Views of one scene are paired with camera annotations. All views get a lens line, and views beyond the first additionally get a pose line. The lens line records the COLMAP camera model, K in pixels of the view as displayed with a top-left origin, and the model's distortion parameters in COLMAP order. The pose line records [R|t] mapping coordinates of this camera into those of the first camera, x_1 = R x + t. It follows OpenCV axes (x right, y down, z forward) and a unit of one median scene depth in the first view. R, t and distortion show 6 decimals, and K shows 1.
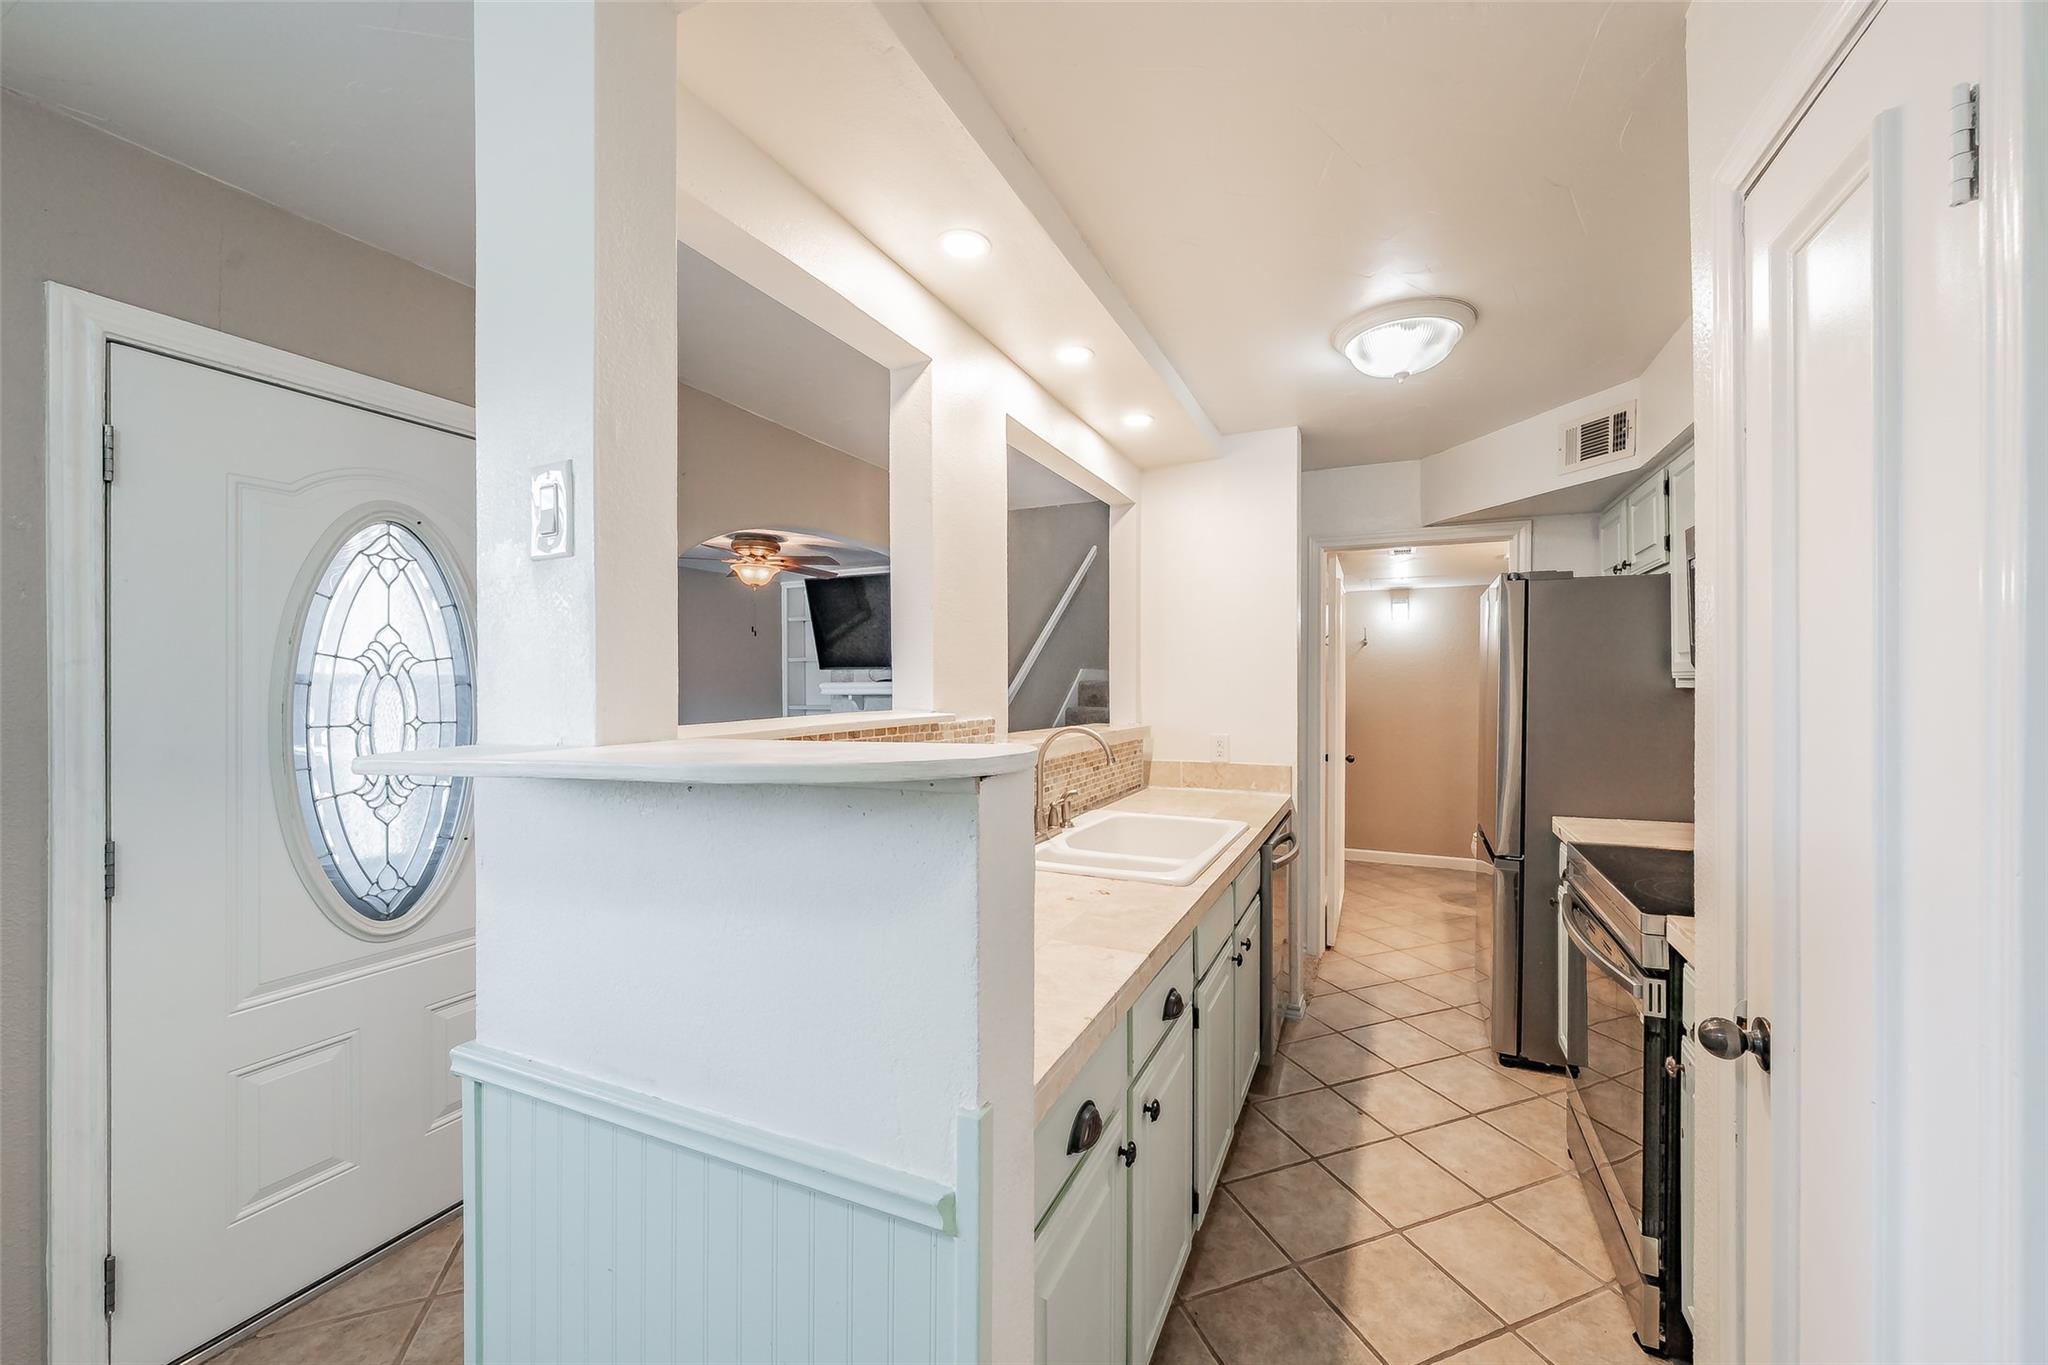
lens RADIAL K [[761.0, 0, 1054.6], [0, 761.0, 684.6], [0, 0, 1]] dist [-0.000730, -0.000281]
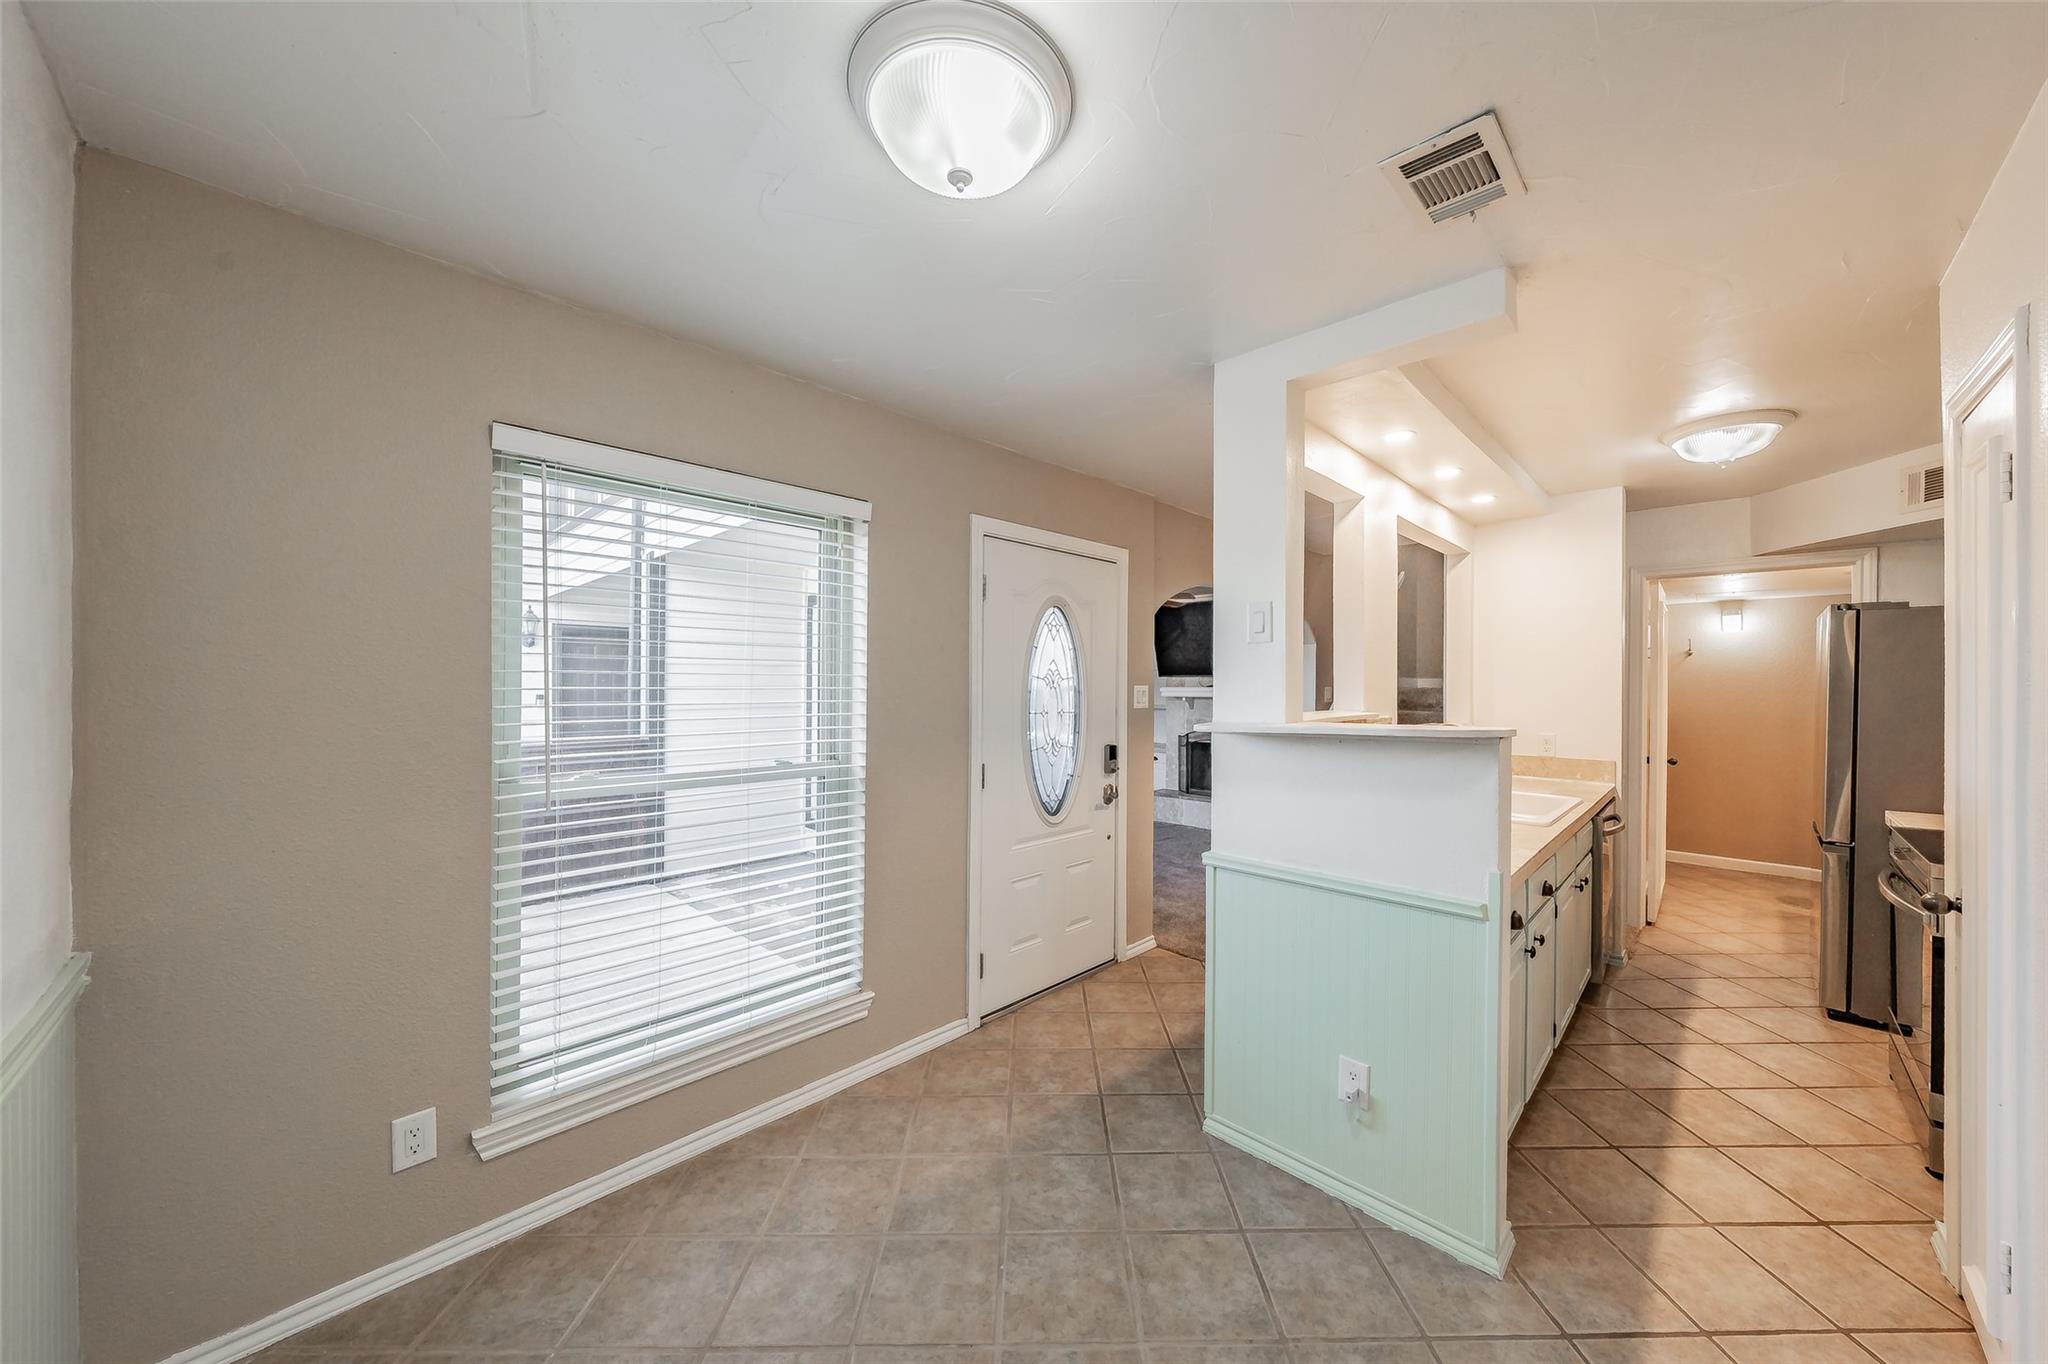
lens RADIAL K [[712.4, 0, 1062.4], [0, 712.4, 683.5], [0, 0, 1]] dist [-0.000946, 0.000085]
pose [[0.944377, 0.005934, -0.328812, -0.188370], [-0.007274, 0.999969, -0.002846, -0.011143], [0.328785, 0.005080, 0.944391, -0.462977]]
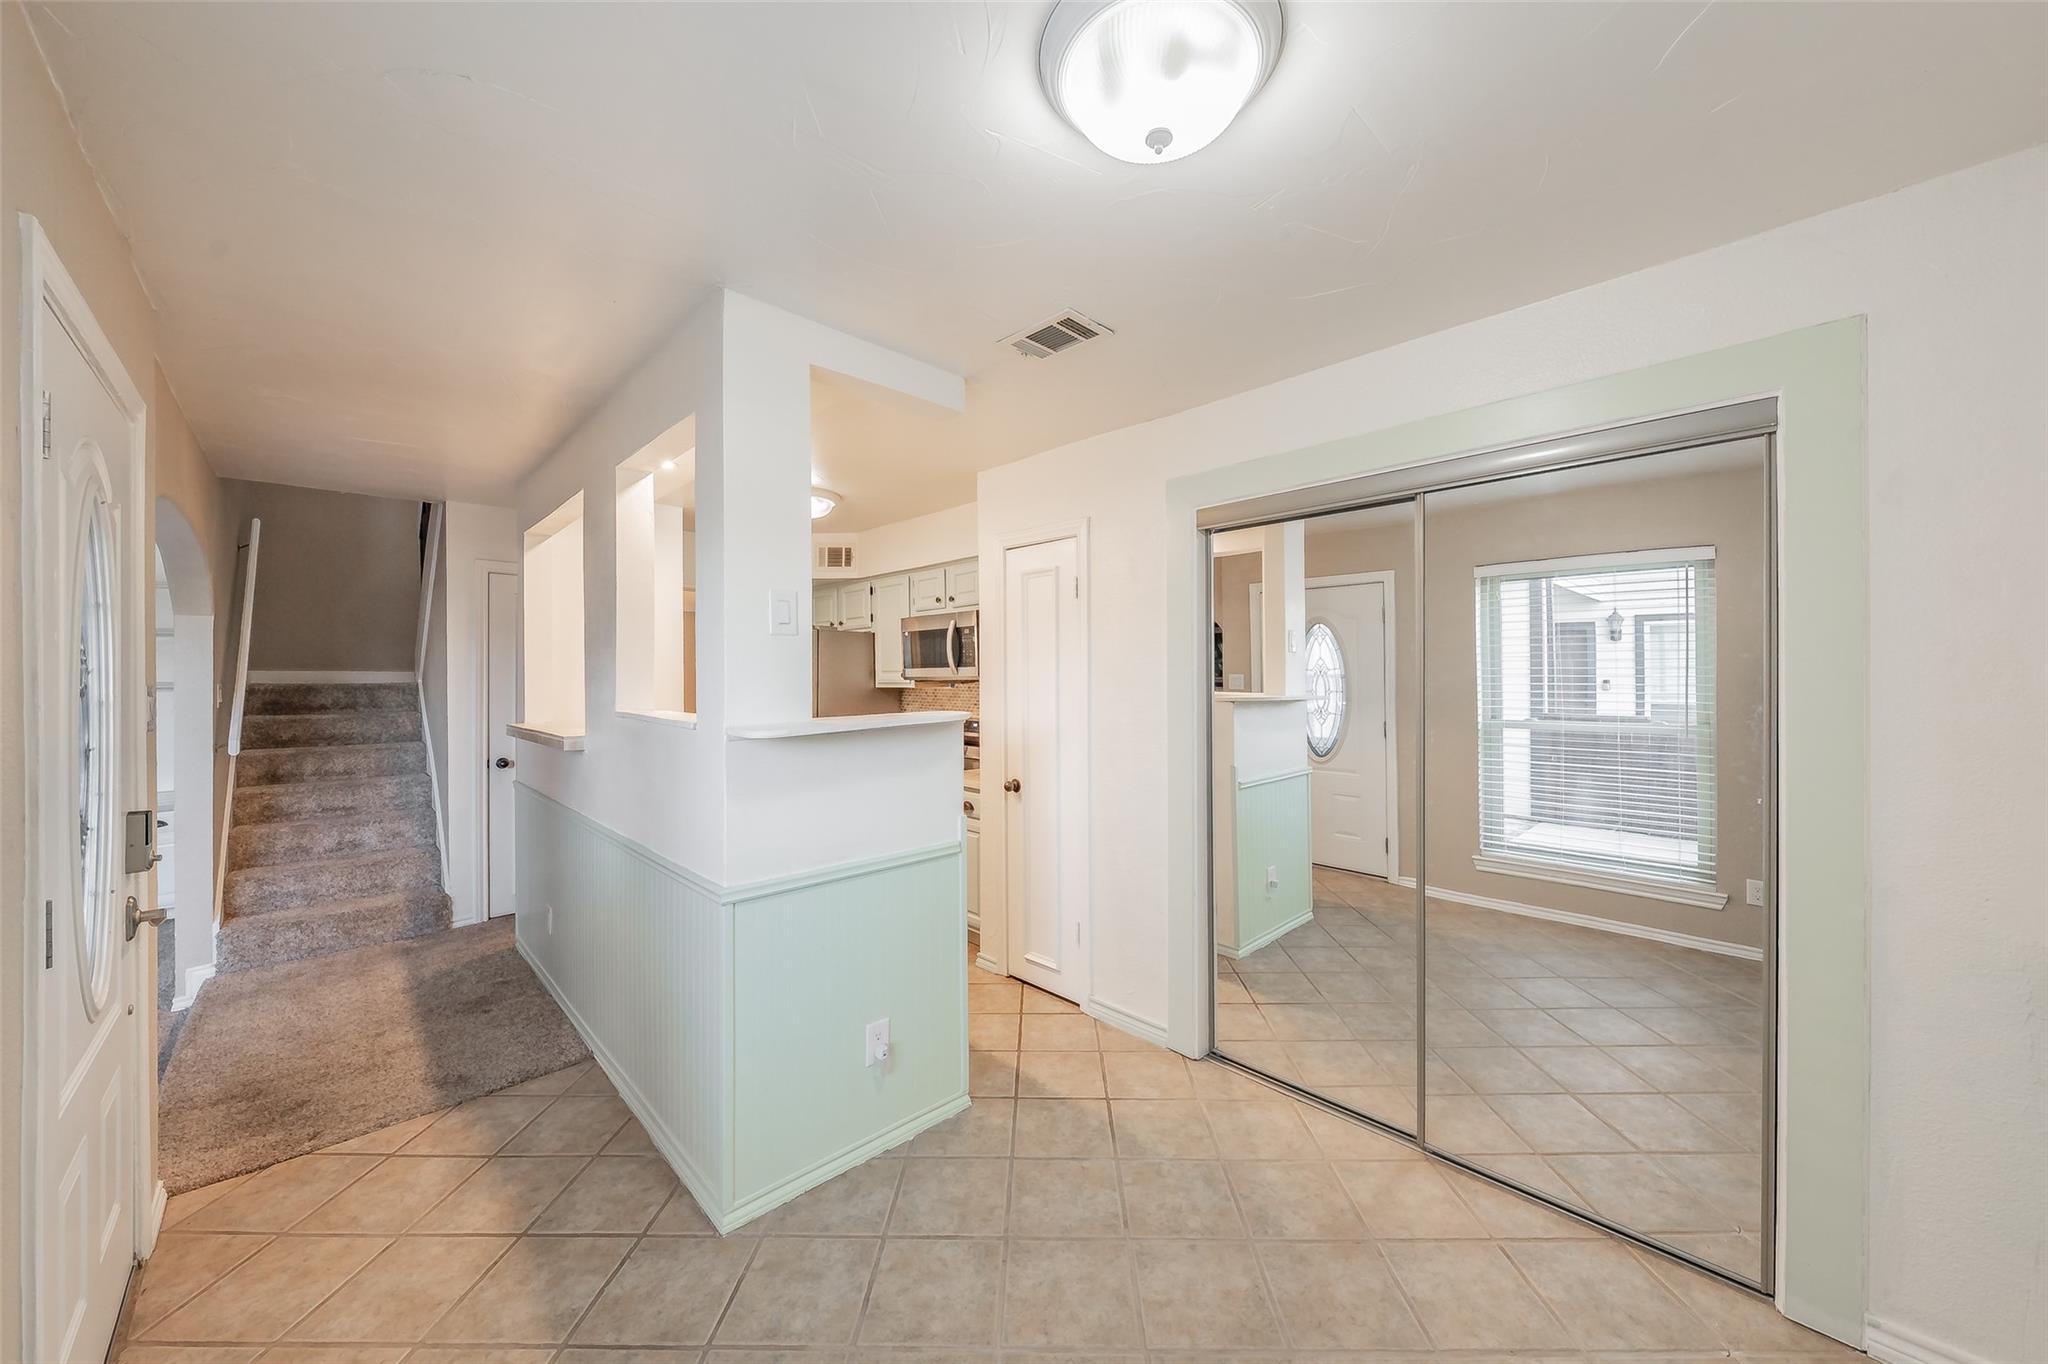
lens RADIAL K [[732.5, 0, 1020.7], [0, 732.5, 666.5], [0, 0, 1]] dist [0.000697, 0.000219]
pose [[0.386055, 0.014028, 0.922369, -0.853344], [0.010034, 0.999761, -0.019405, -0.008385], [-0.922421, 0.016746, 0.385822, -0.142537]]
